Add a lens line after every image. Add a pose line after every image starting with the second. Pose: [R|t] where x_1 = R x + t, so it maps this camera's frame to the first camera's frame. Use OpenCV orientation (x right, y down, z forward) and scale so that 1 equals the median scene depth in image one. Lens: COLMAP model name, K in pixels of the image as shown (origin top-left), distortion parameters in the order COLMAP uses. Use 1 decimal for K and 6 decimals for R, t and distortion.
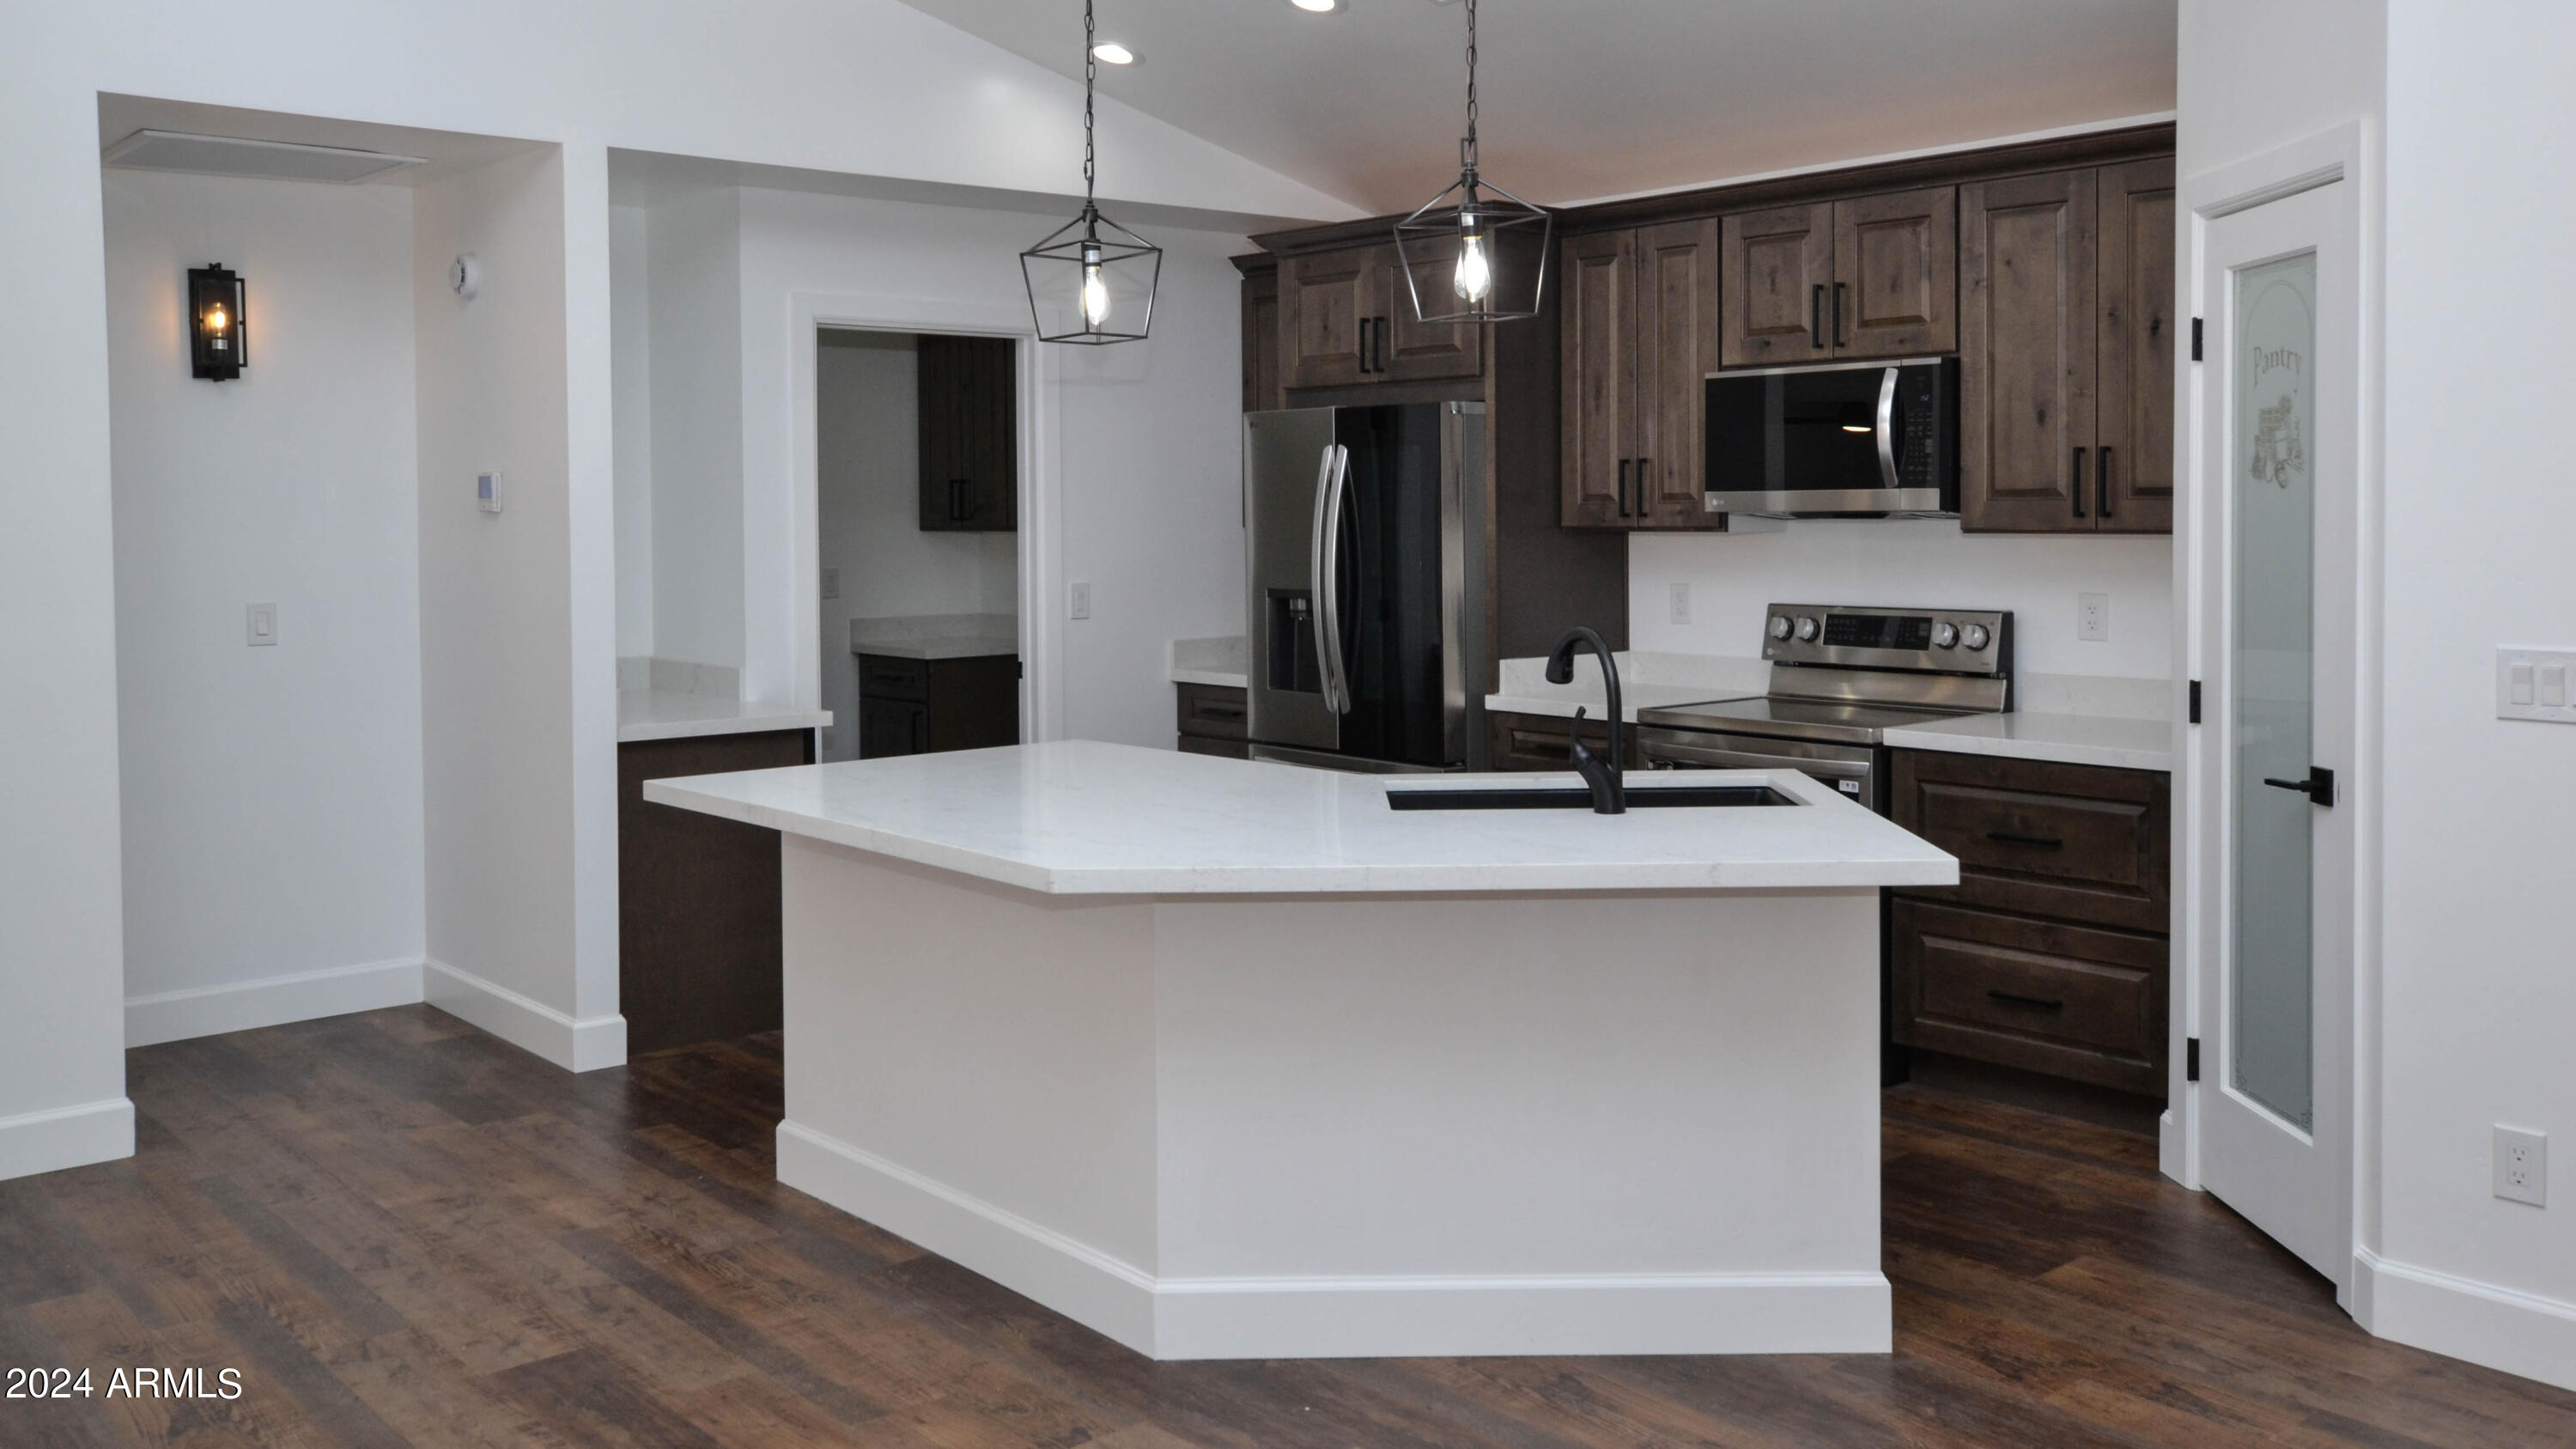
lens RADIAL K [[2163.9, 0, 1301.6], [0, 2163.9, 596.6], [0, 0, 1]] dist [-0.014206, 0.007335]
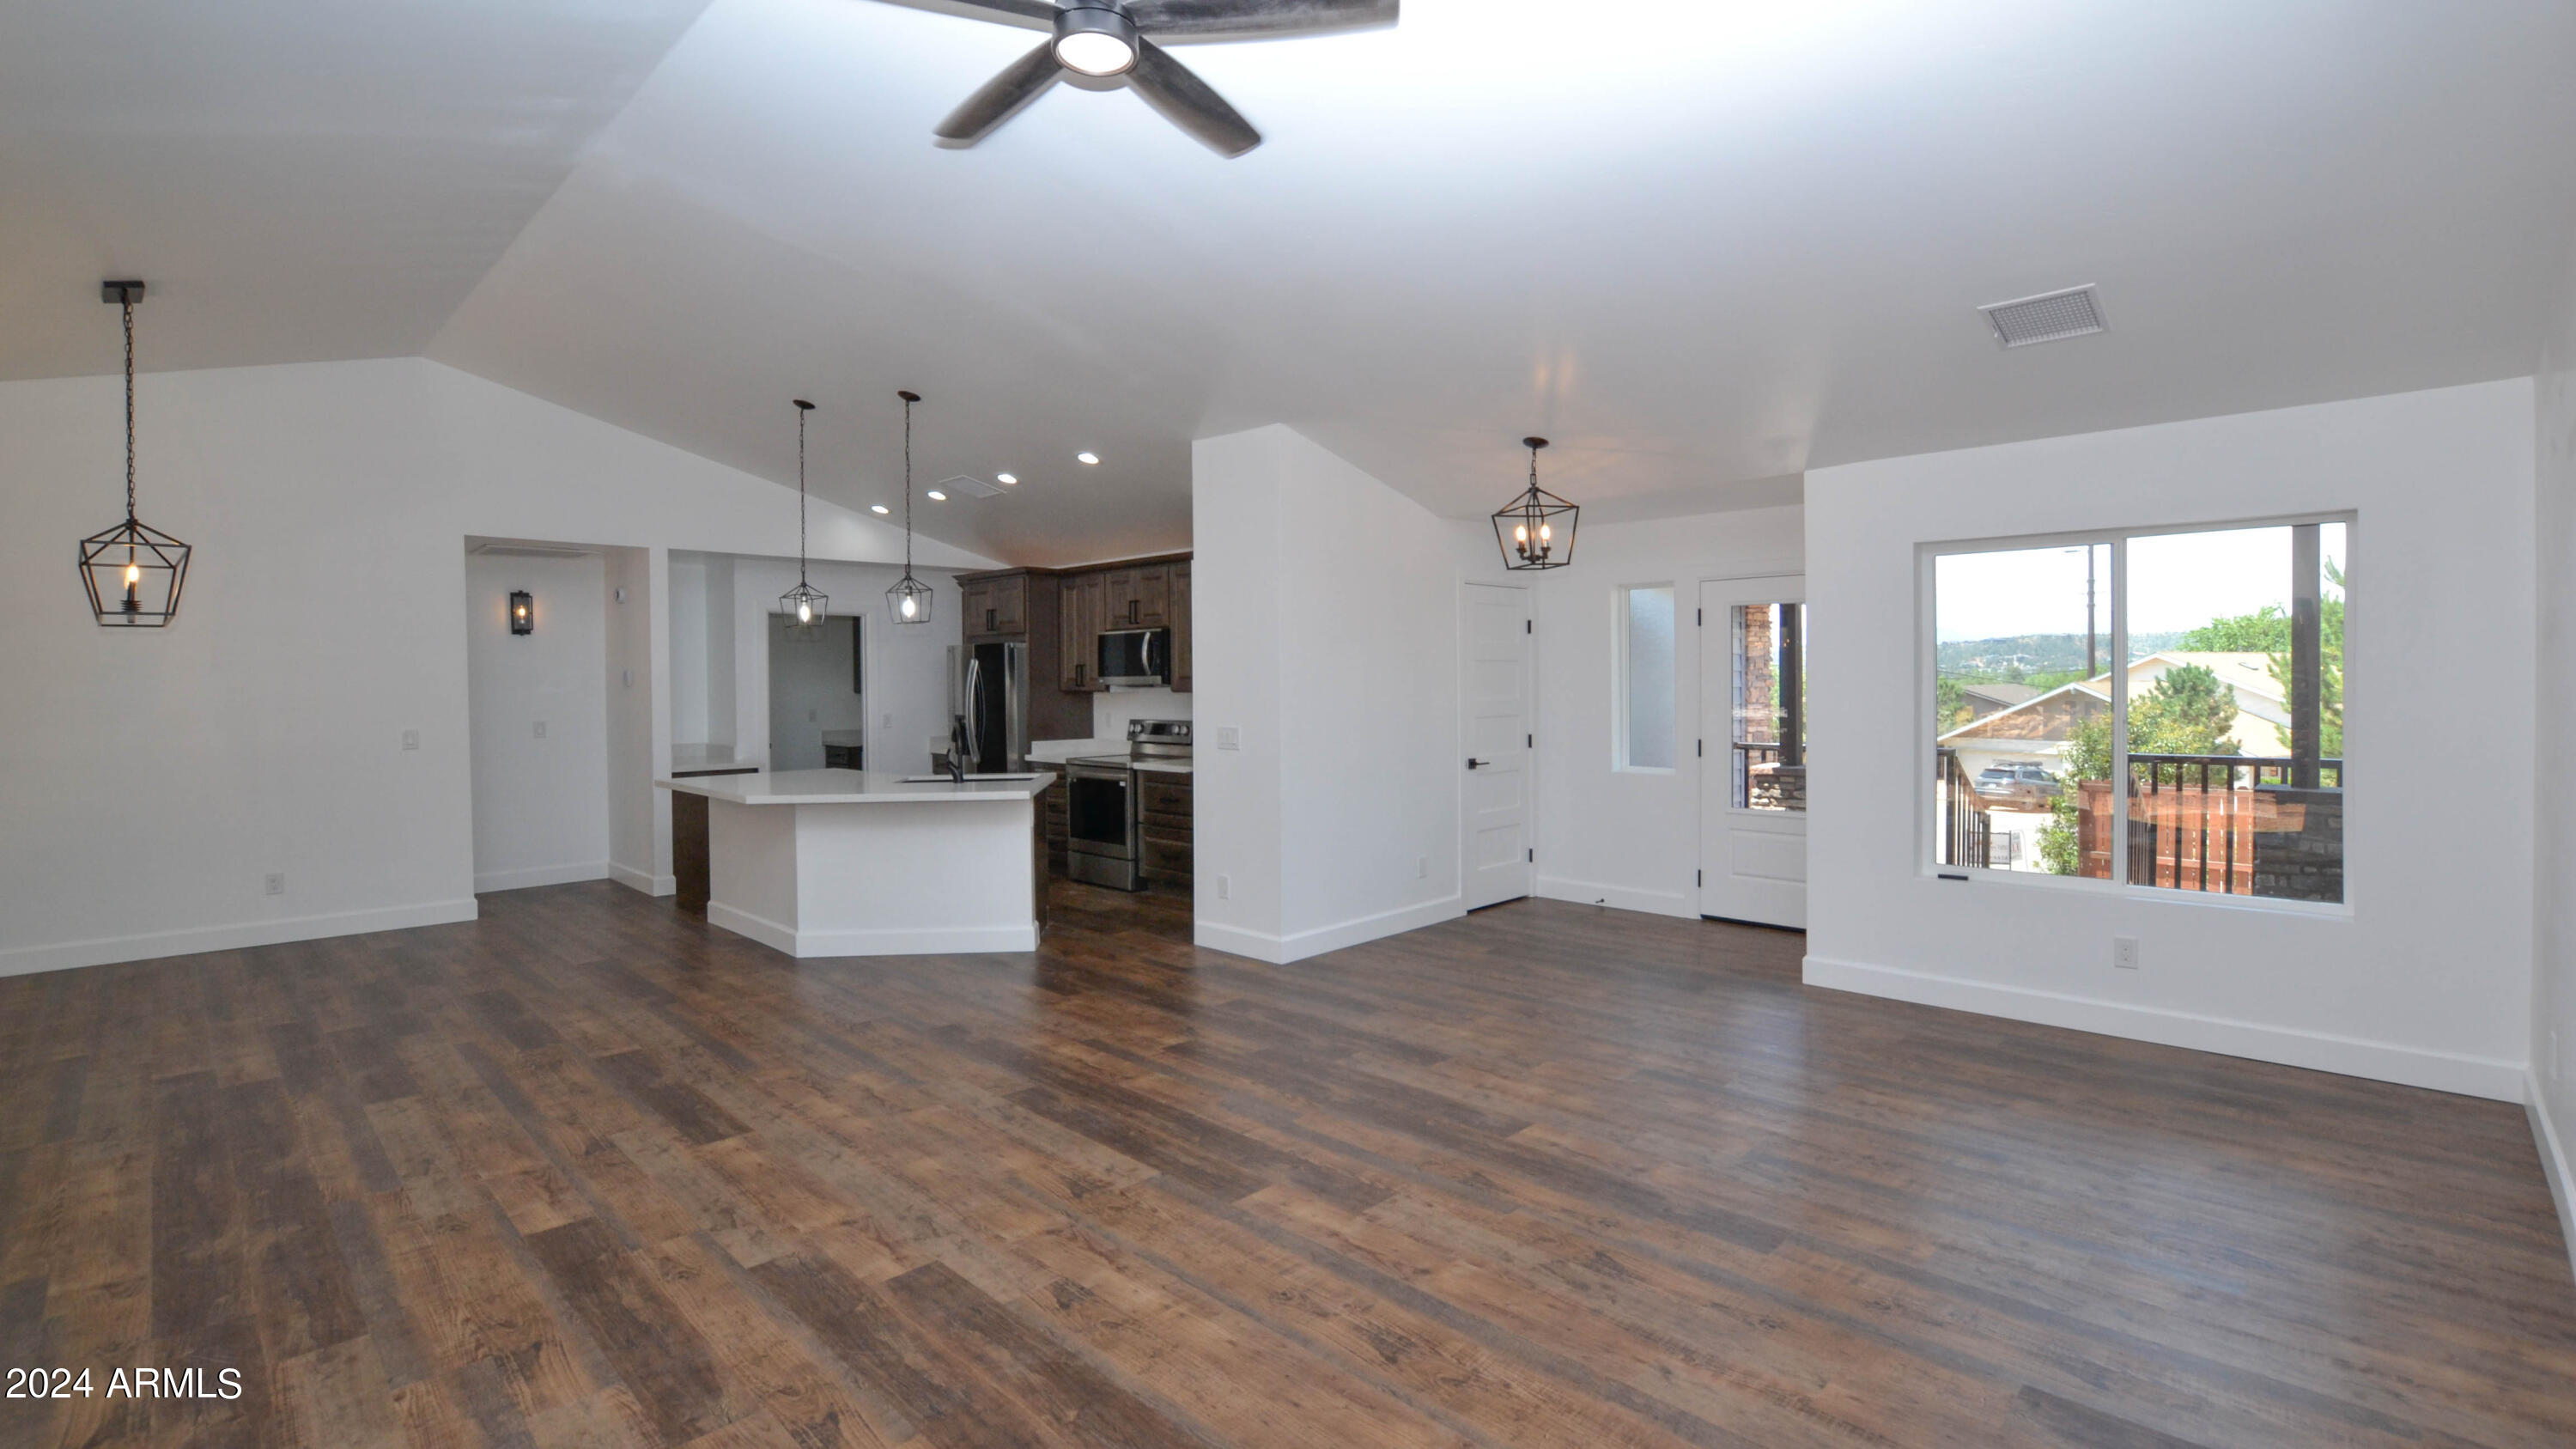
lens RADIAL K [[1156.0, 0, 1309.9], [0, 1156.0, 712.4], [0, 0, 1]] dist [-0.029325, 0.002705]
pose [[0.997080, -0.003265, 0.076294, 0.350236], [0.004383, 0.999885, -0.014489, 0.017654], [-0.076238, 0.014781, 0.996980, -0.455129]]
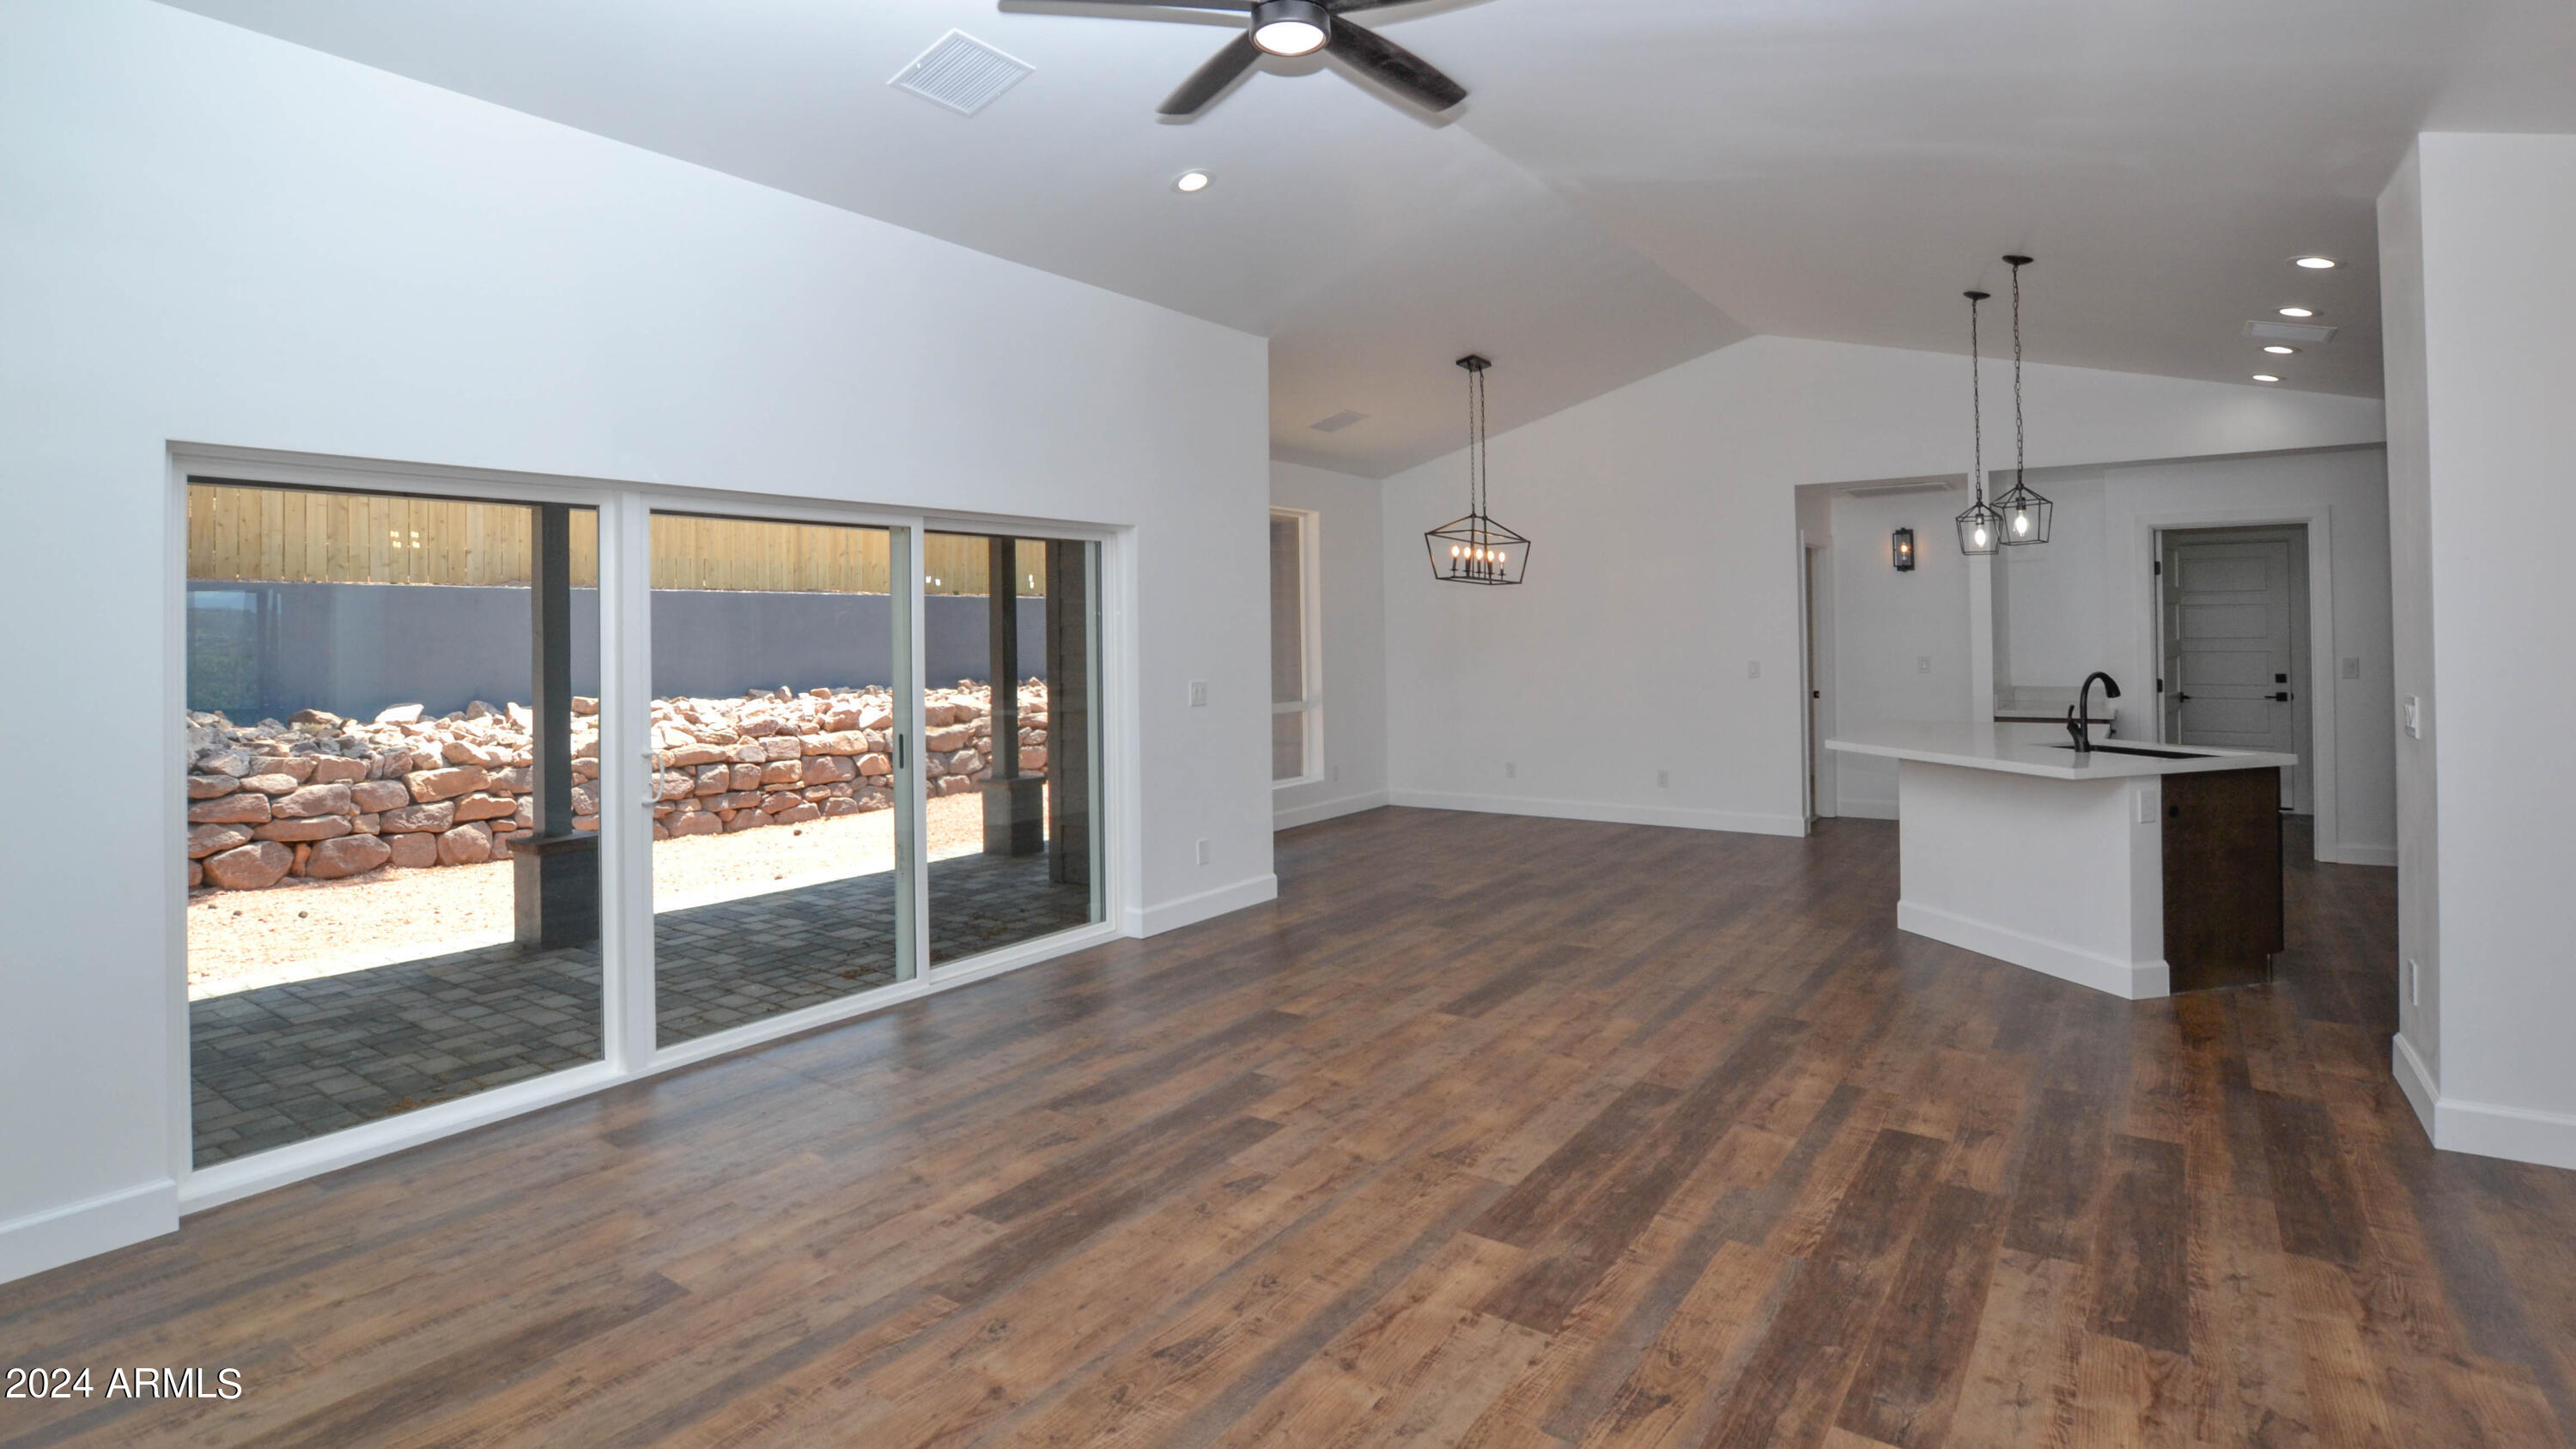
lens RADIAL K [[1248.0, 0, 1261.8], [0, 1248.0, 617.4], [0, 0, 1]] dist [-0.031256, 0.002306]
pose [[0.214216, -0.008318, -0.976751, 0.839180], [-0.027947, 0.999502, -0.014641, 0.000725], [0.976386, 0.030433, 0.213877, -0.096867]]
